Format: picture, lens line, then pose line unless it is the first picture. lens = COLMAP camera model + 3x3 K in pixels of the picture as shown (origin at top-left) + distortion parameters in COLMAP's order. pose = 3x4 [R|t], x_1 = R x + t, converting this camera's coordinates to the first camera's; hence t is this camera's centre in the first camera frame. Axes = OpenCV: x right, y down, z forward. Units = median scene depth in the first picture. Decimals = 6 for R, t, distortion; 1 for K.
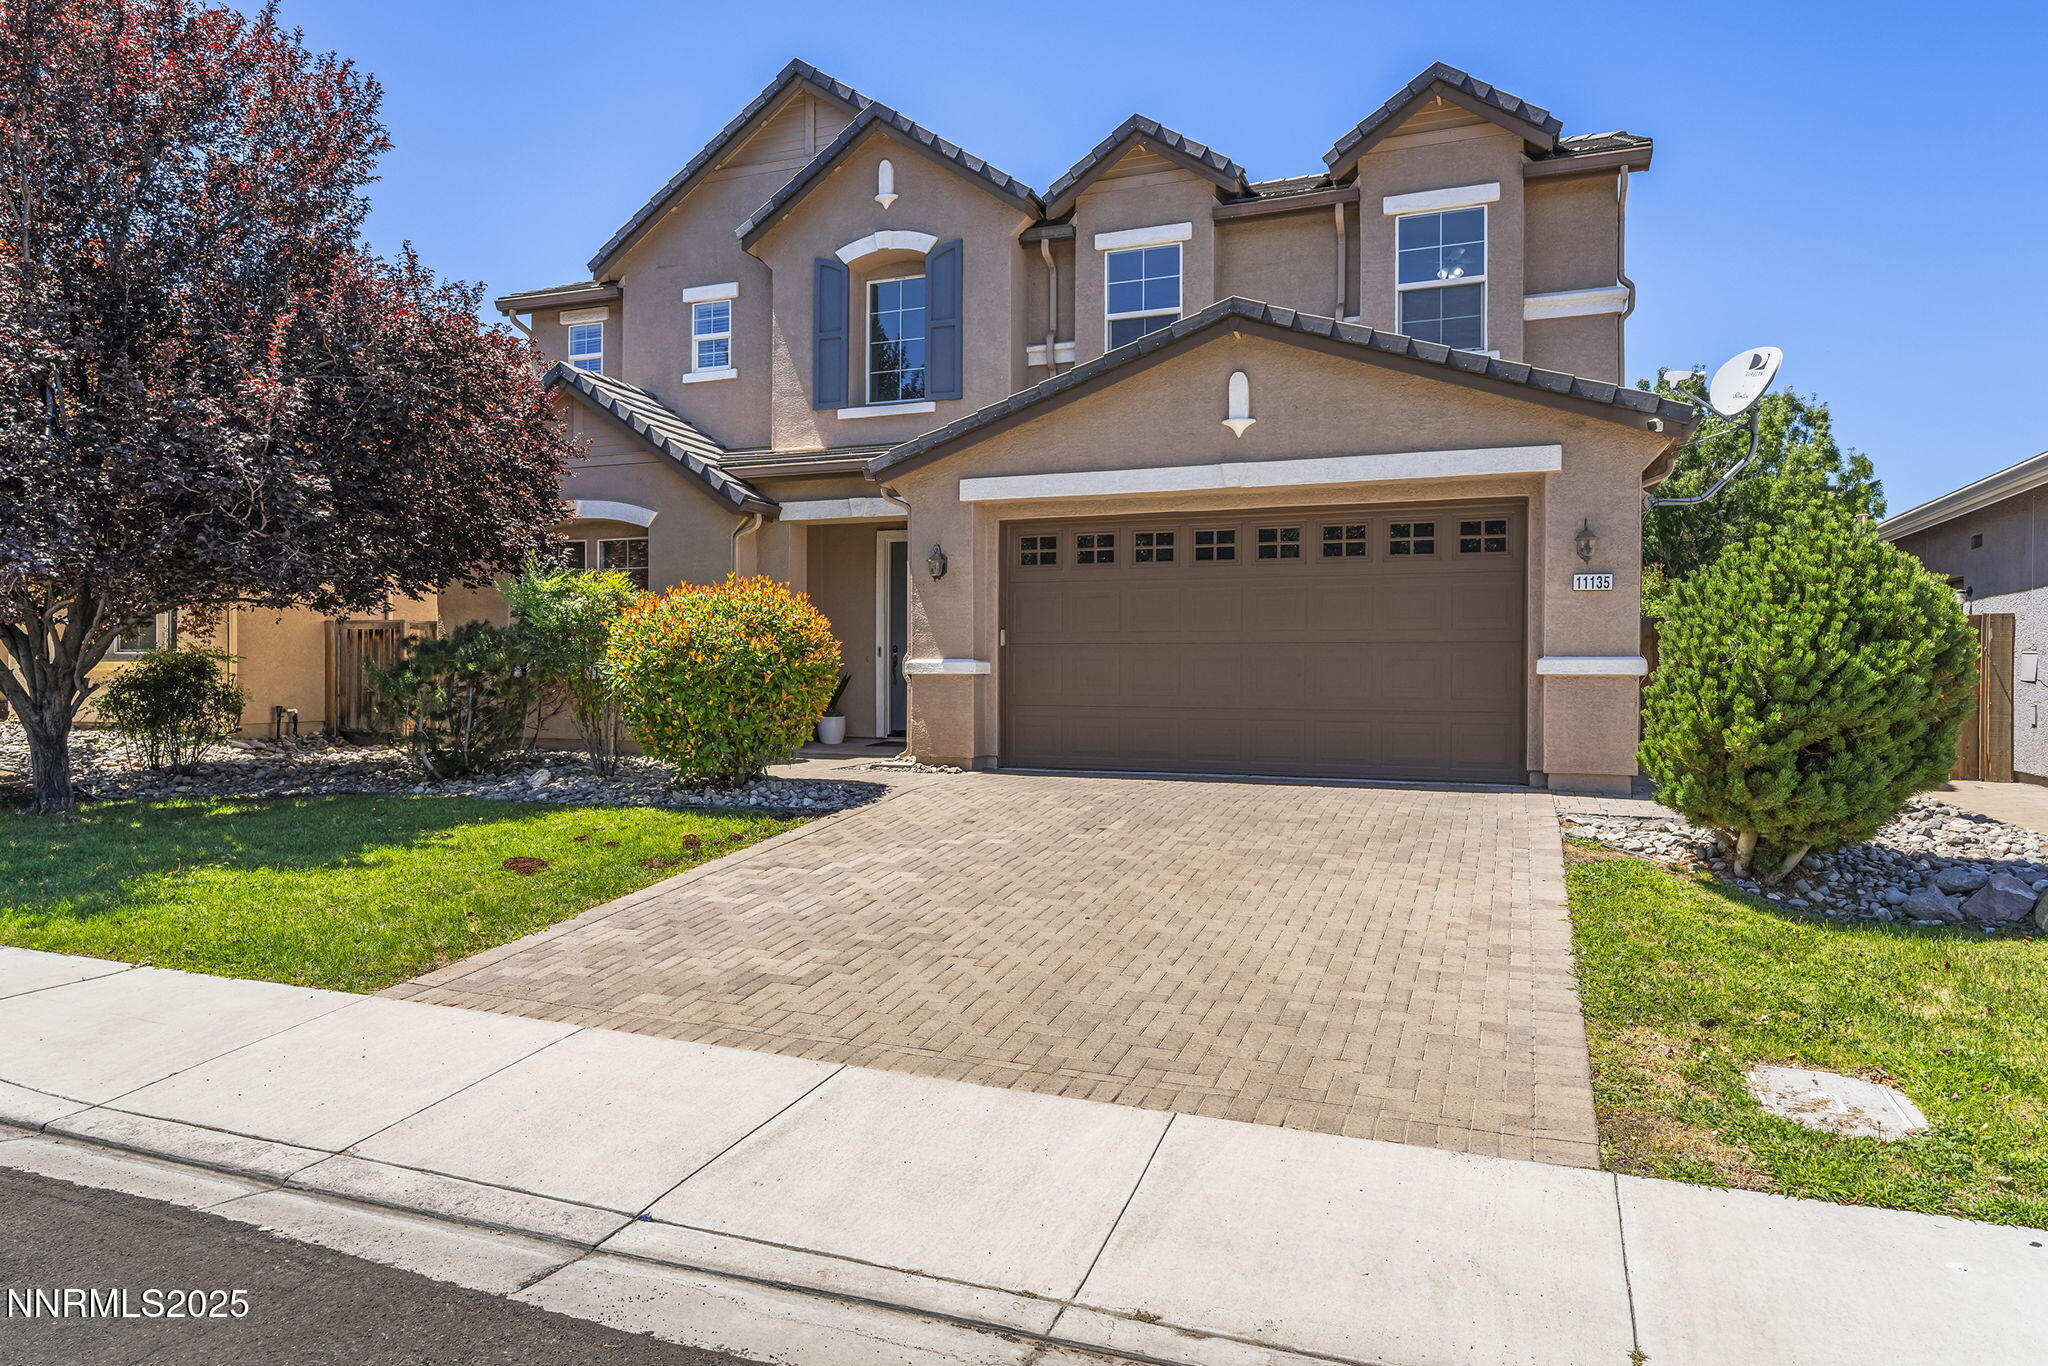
lens RADIAL K [[926.5, 0, 1025.1], [0, 926.5, 677.7], [0, 0, 1]] dist [0.000006, 0.000276]
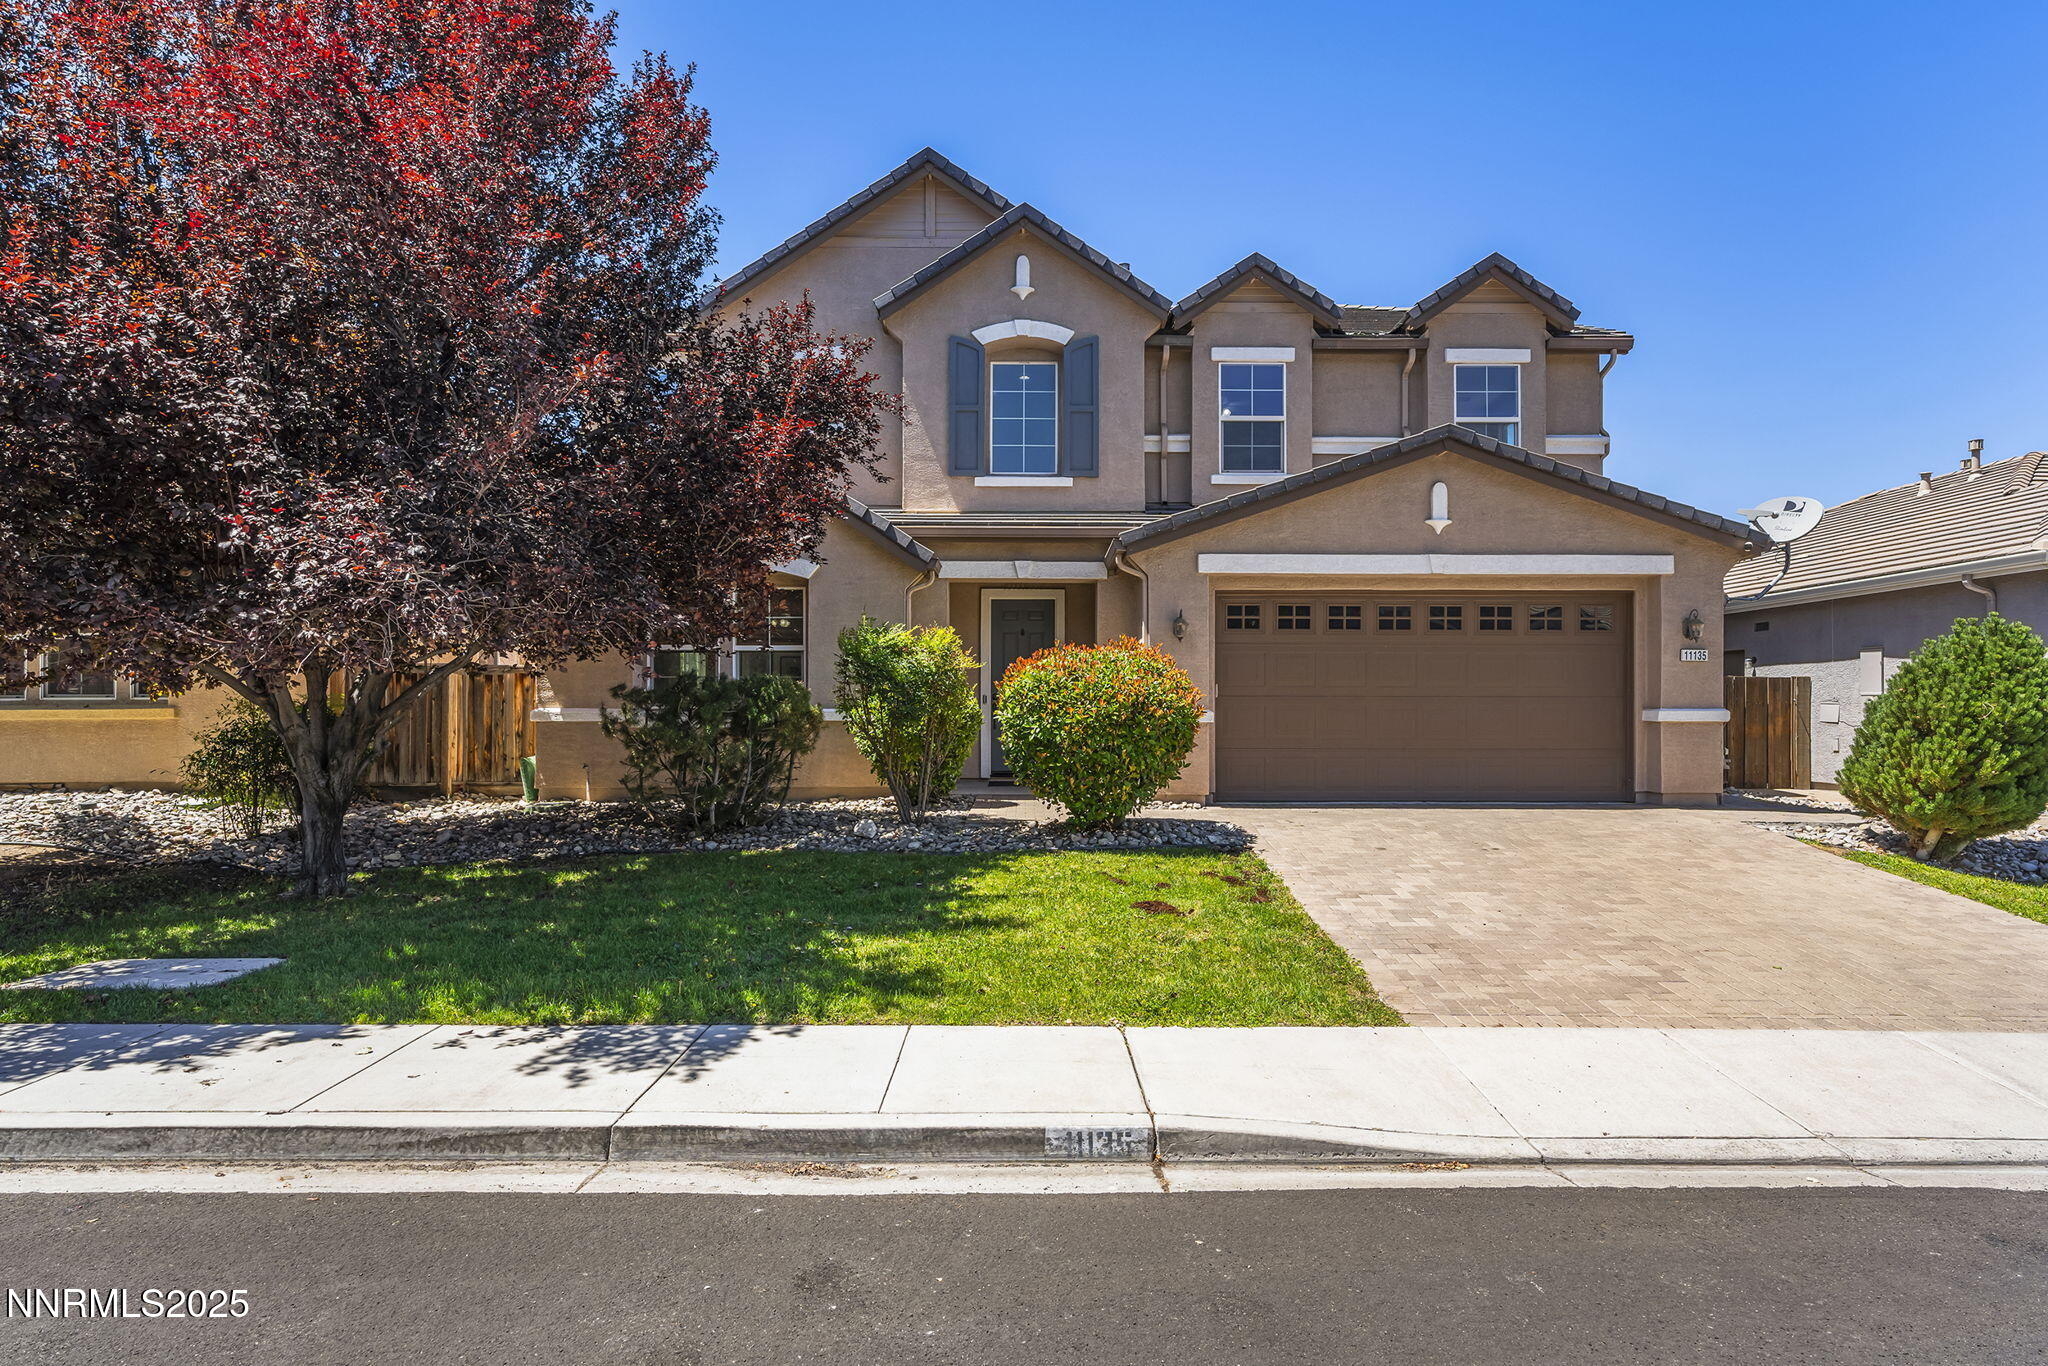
lens RADIAL K [[833.1, 0, 1021.8], [0, 833.1, 712.1], [0, 0, 1]] dist [-0.002173, -0.000159]
pose [[0.960628, -0.003029, 0.277820, -0.473136], [0.004014, 0.999988, -0.002979, -0.012094], [-0.277808, 0.003977, 0.960628, 0.053004]]
